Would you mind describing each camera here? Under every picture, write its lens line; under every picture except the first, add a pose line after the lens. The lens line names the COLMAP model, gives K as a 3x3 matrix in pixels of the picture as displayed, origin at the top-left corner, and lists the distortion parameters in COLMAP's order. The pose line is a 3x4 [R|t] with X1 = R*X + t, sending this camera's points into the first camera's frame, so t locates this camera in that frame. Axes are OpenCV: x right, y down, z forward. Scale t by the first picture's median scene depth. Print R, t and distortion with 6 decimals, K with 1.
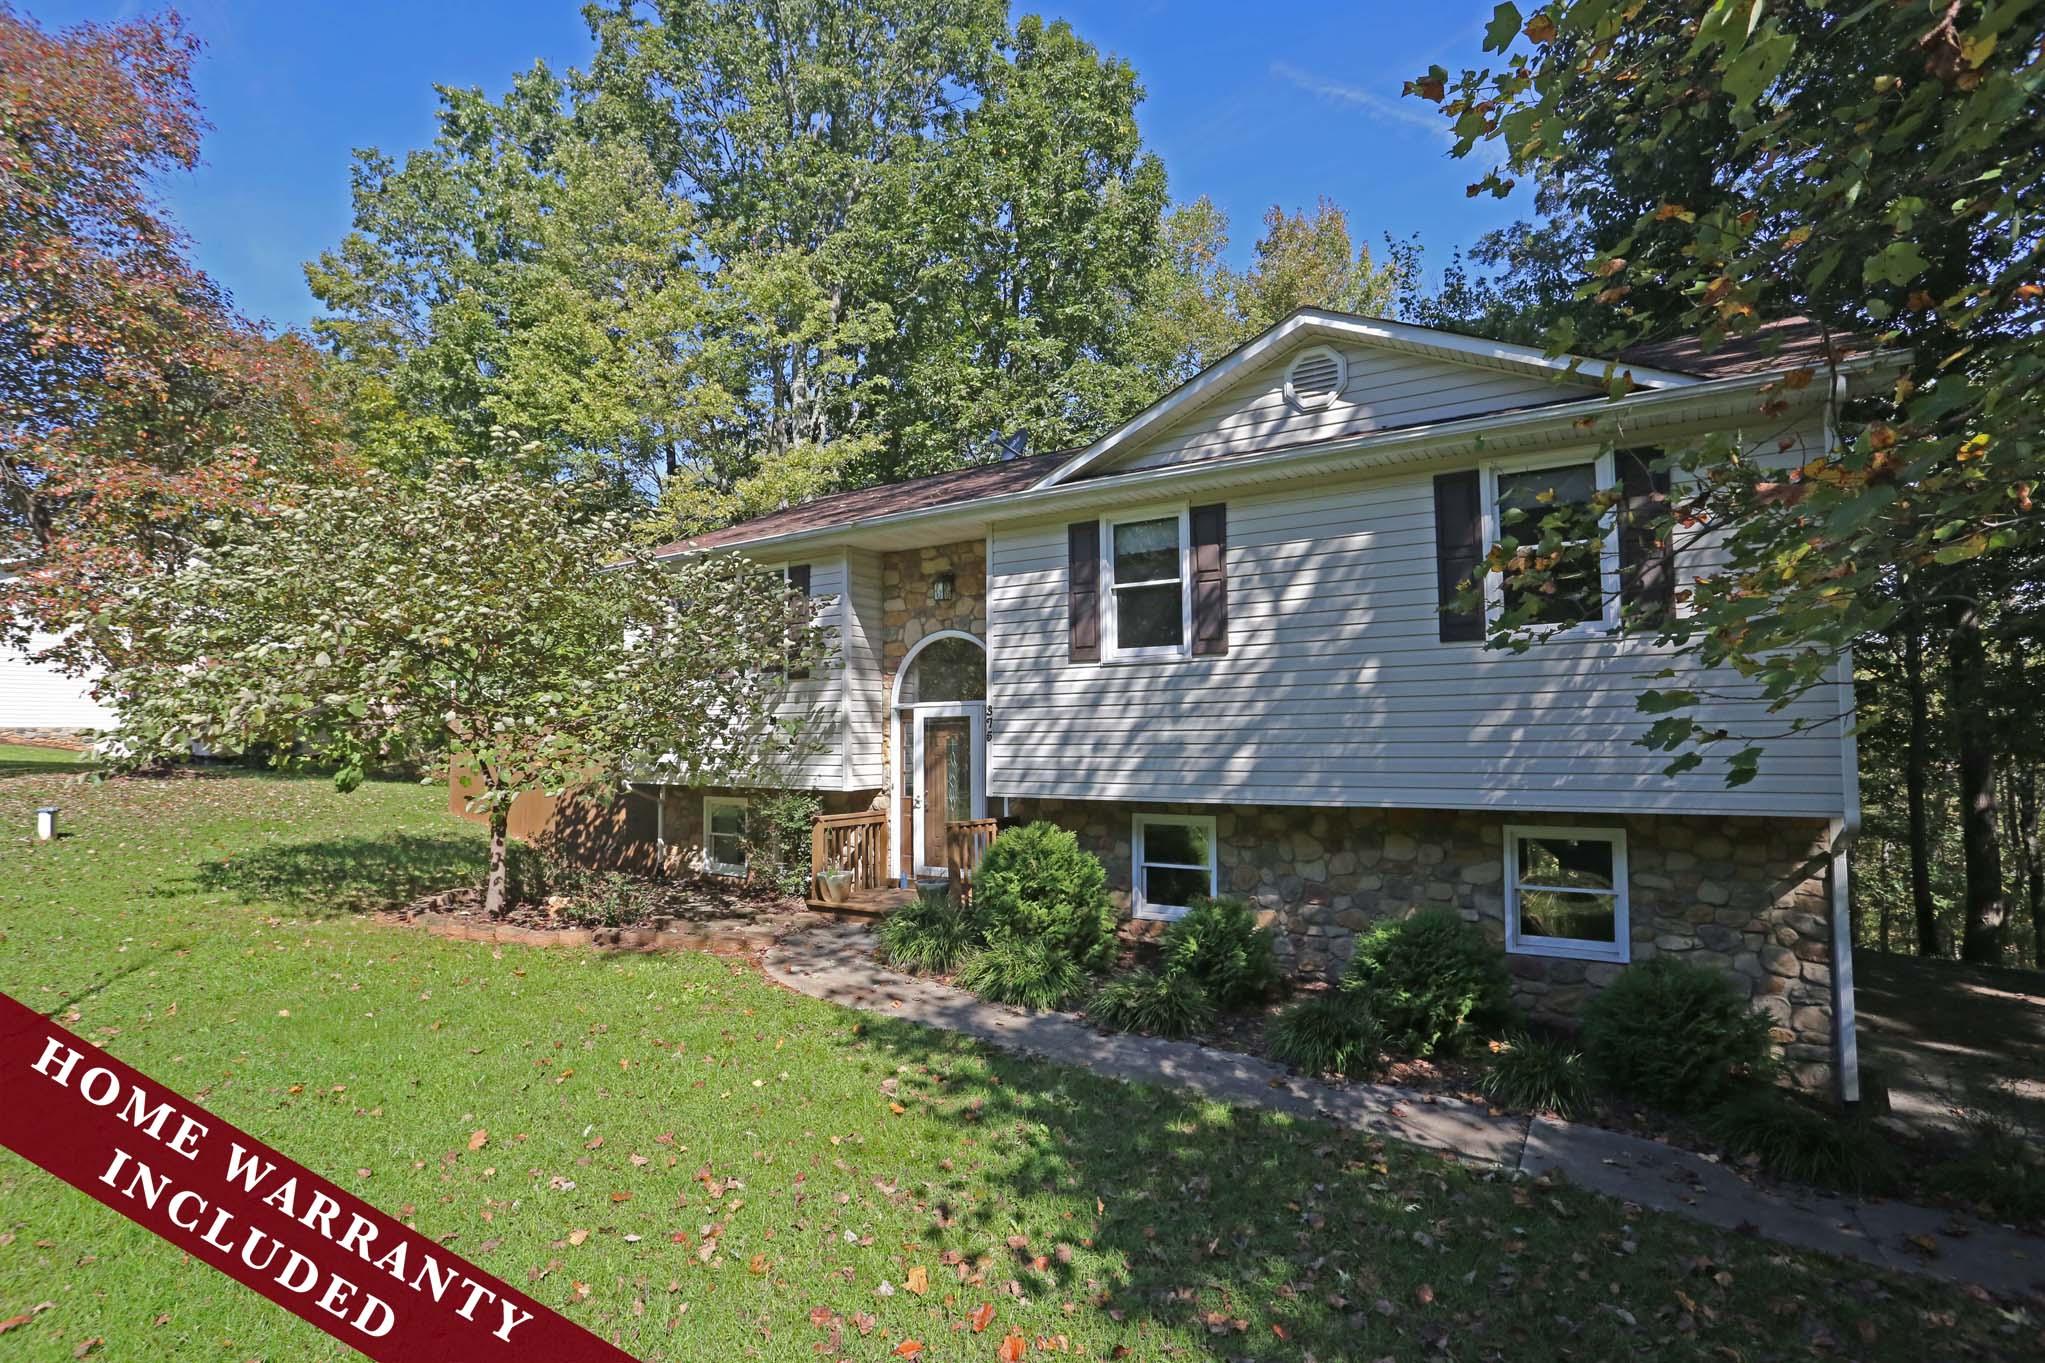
lens RADIAL K [[1002.3, 0, 1001.9], [0, 1002.3, 679.5], [0, 0, 1]] dist [-0.059694, 0.021895]
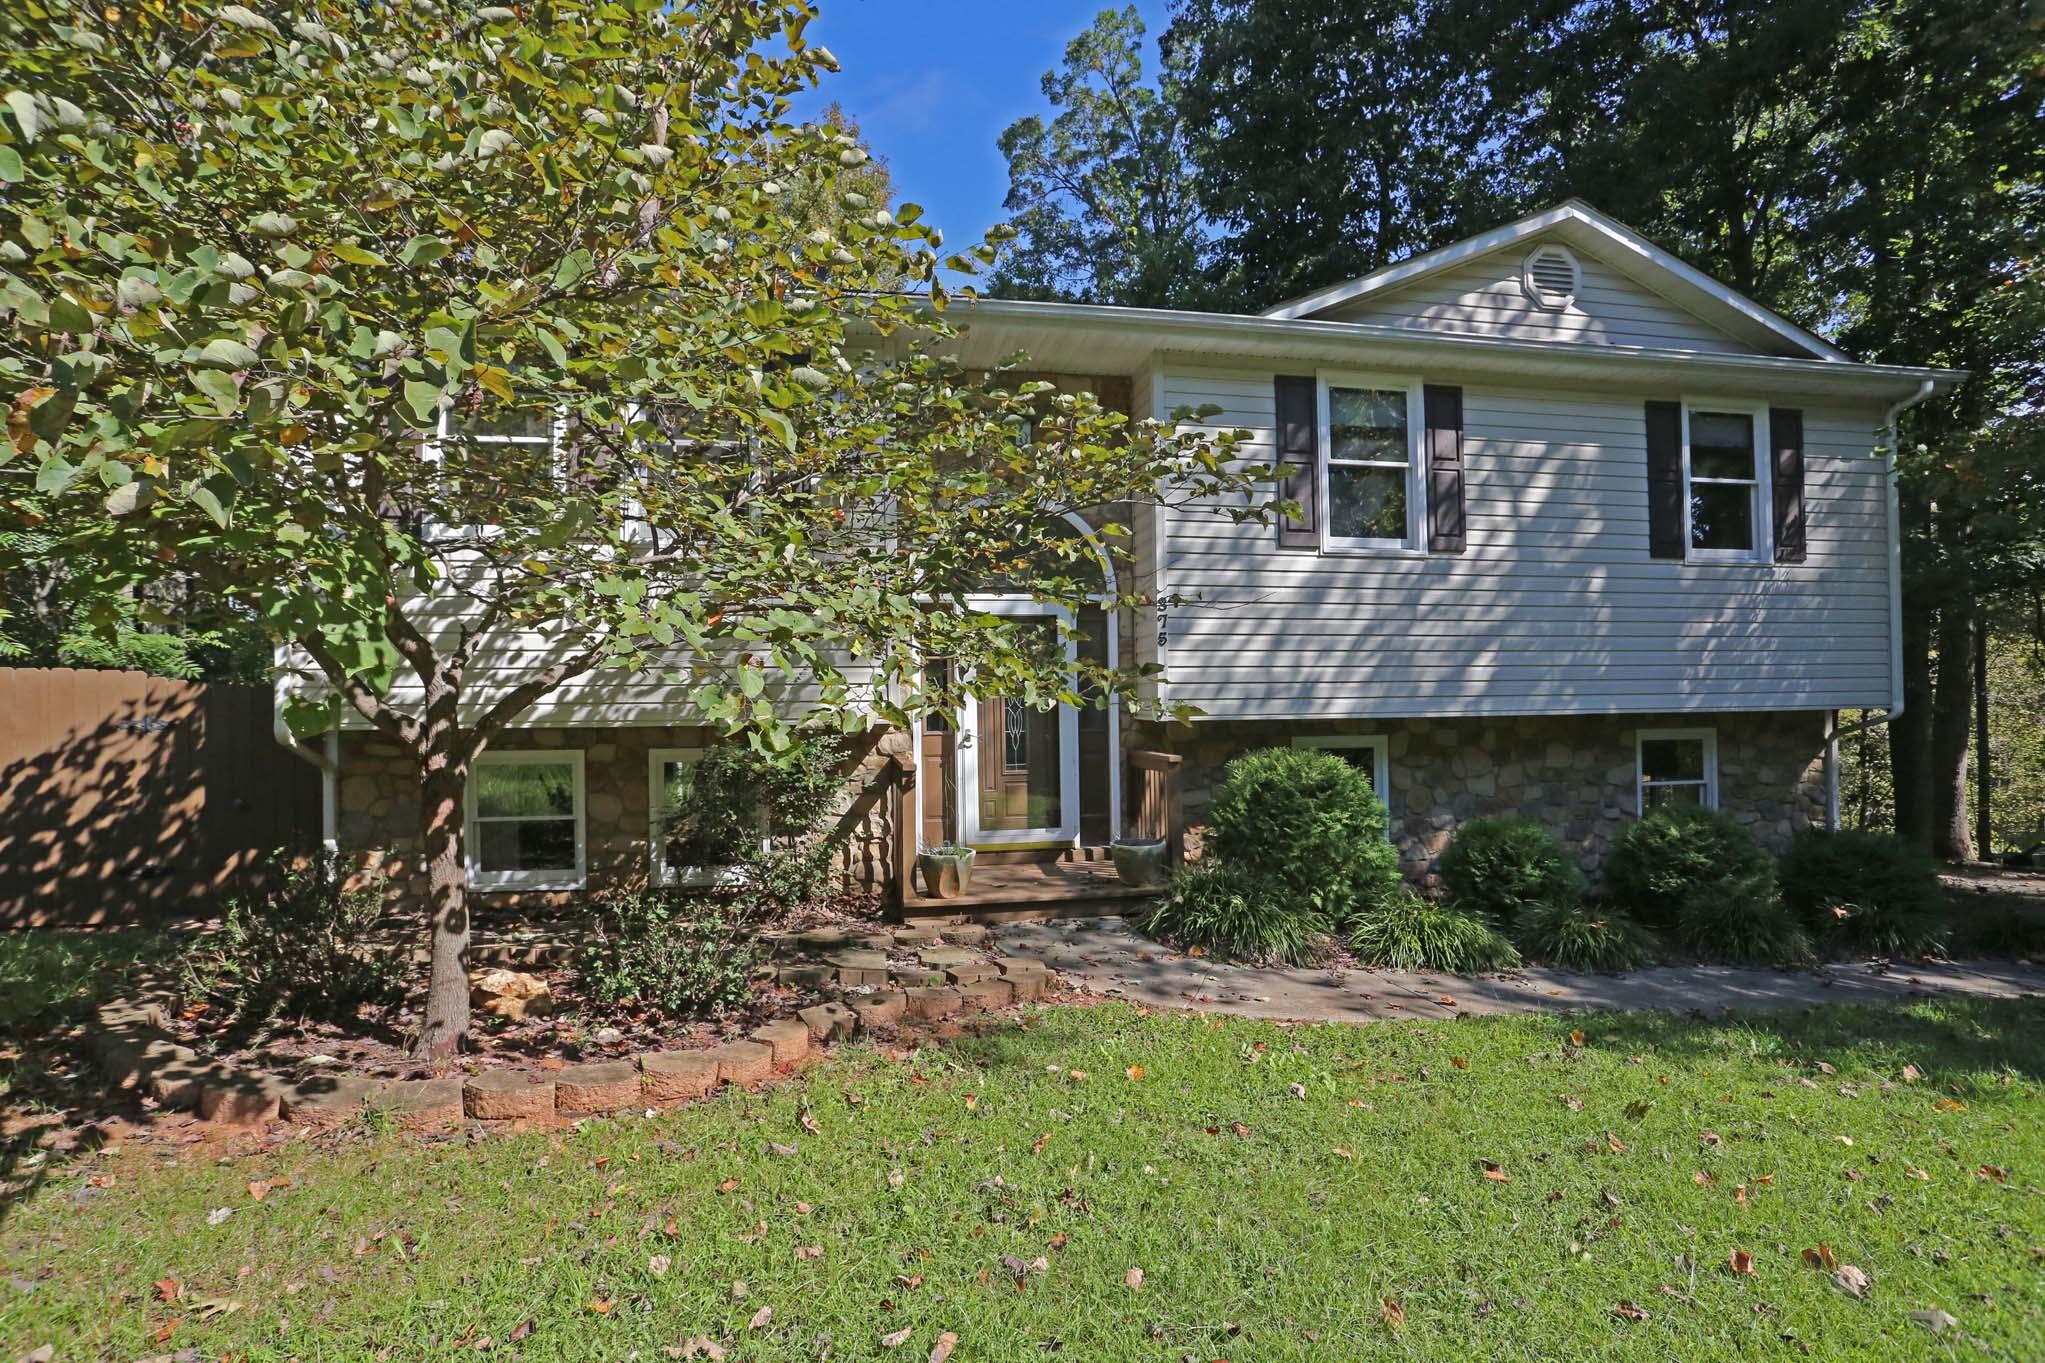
lens RADIAL K [[1002.3, 0, 1022.4], [0, 1002.3, 681.0], [0, 0, 1]] dist [-0.059694, 0.021895]
pose [[0.717856, 0.012606, 0.696077, -0.639871], [-0.036786, 0.999126, 0.019843, 0.081446], [-0.695219, -0.039850, 0.717693, 0.581128]]
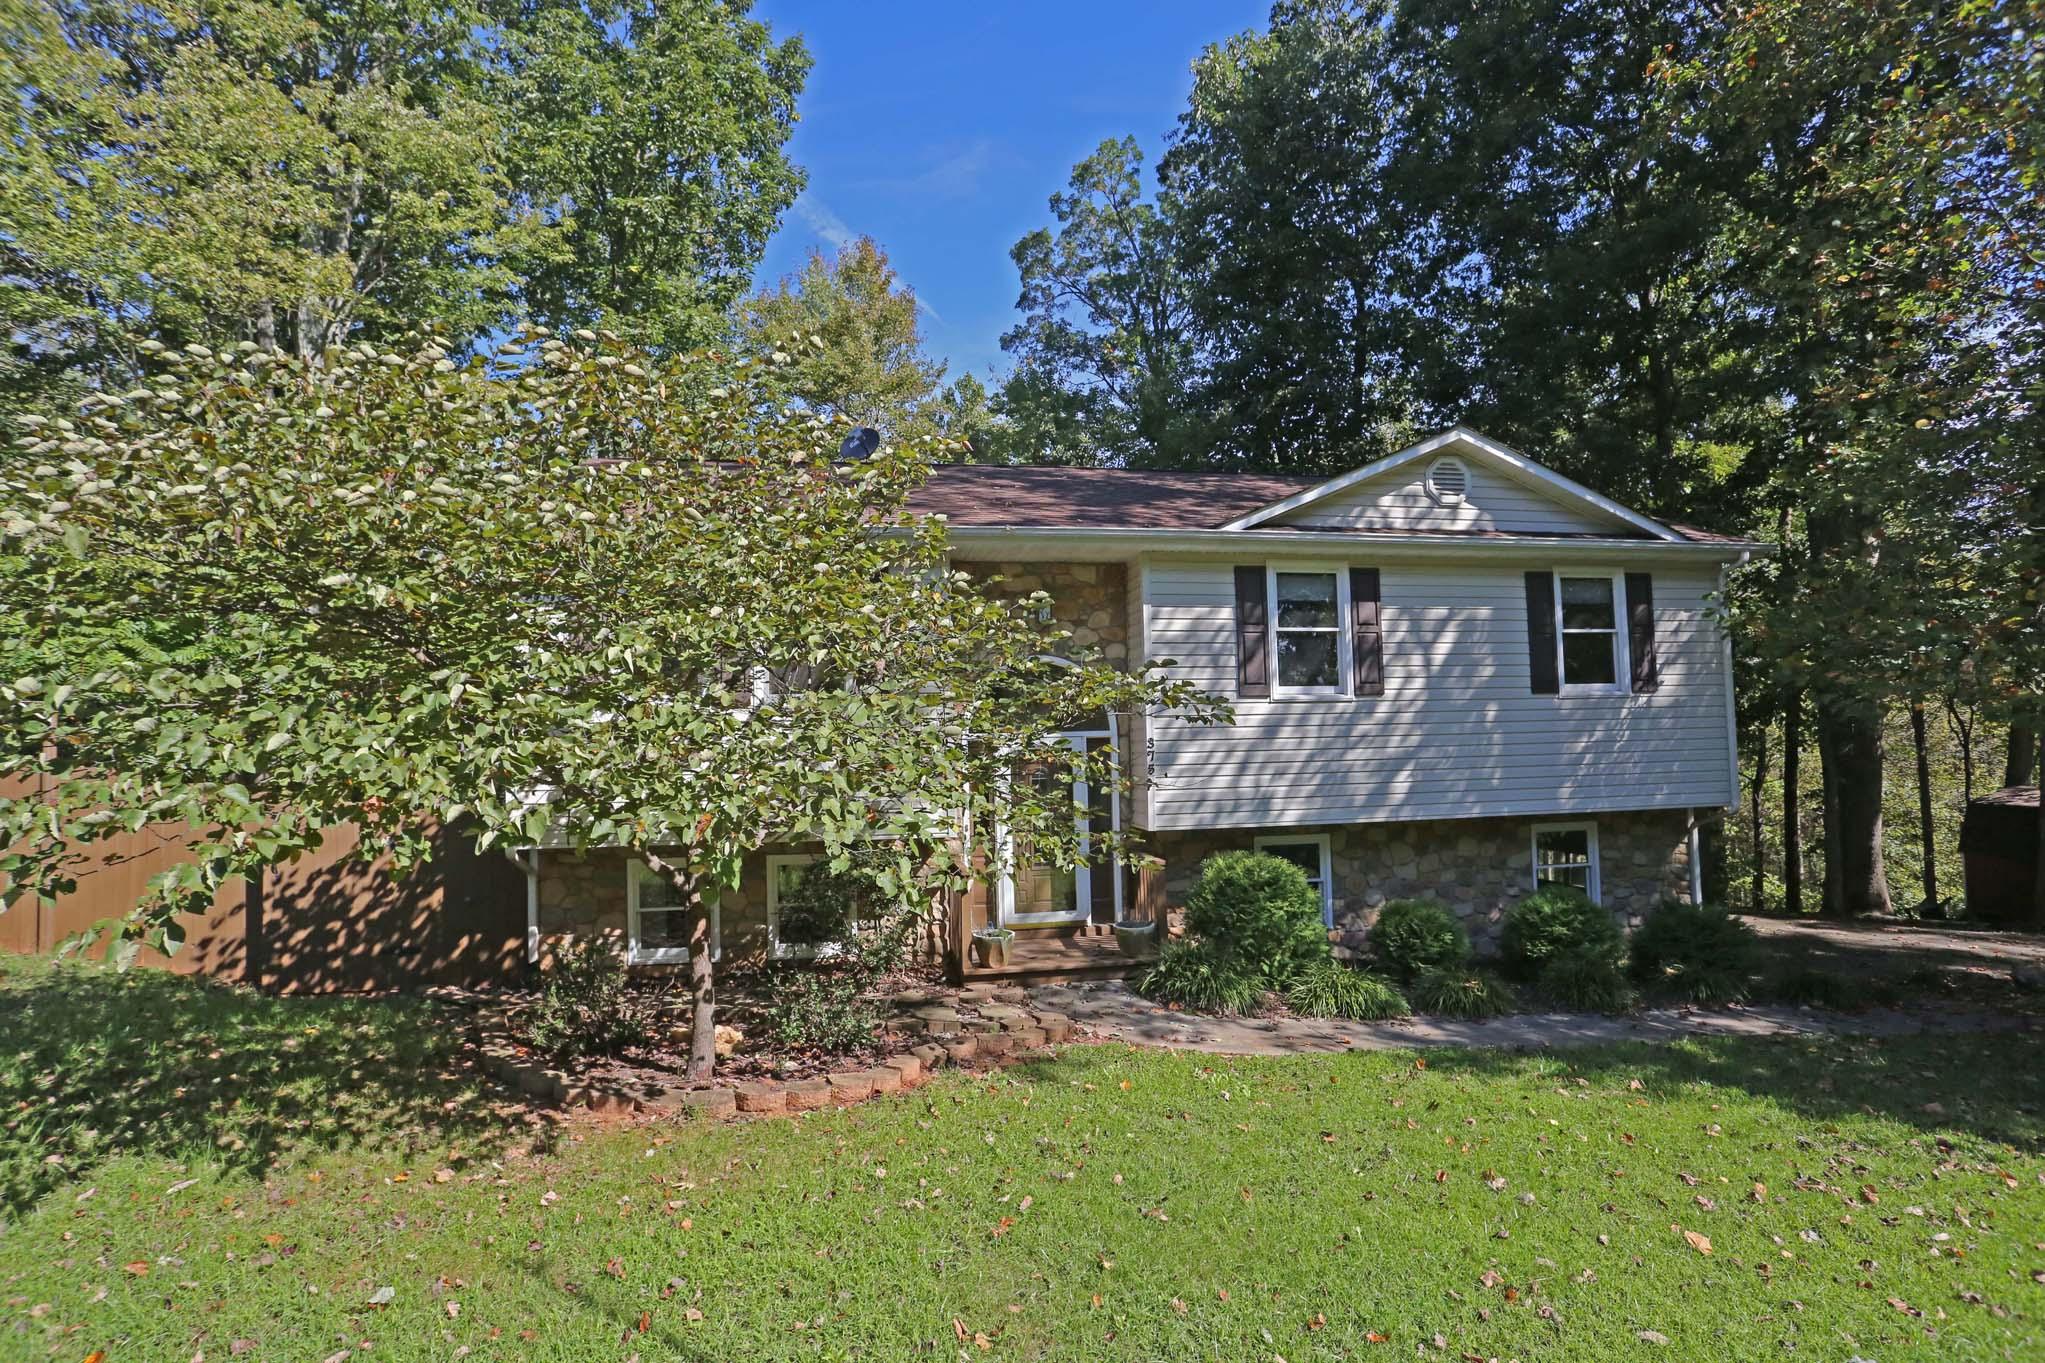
lens RADIAL K [[1002.3, 0, 1020.8], [0, 1002.3, 681.3], [0, 0, 1]] dist [-0.059694, 0.021895]
pose [[0.727931, 0.034920, 0.684761, -0.834620], [-0.026564, 0.999389, -0.022726, -0.003698], [-0.685136, -0.001647, 0.728413, 0.400880]]
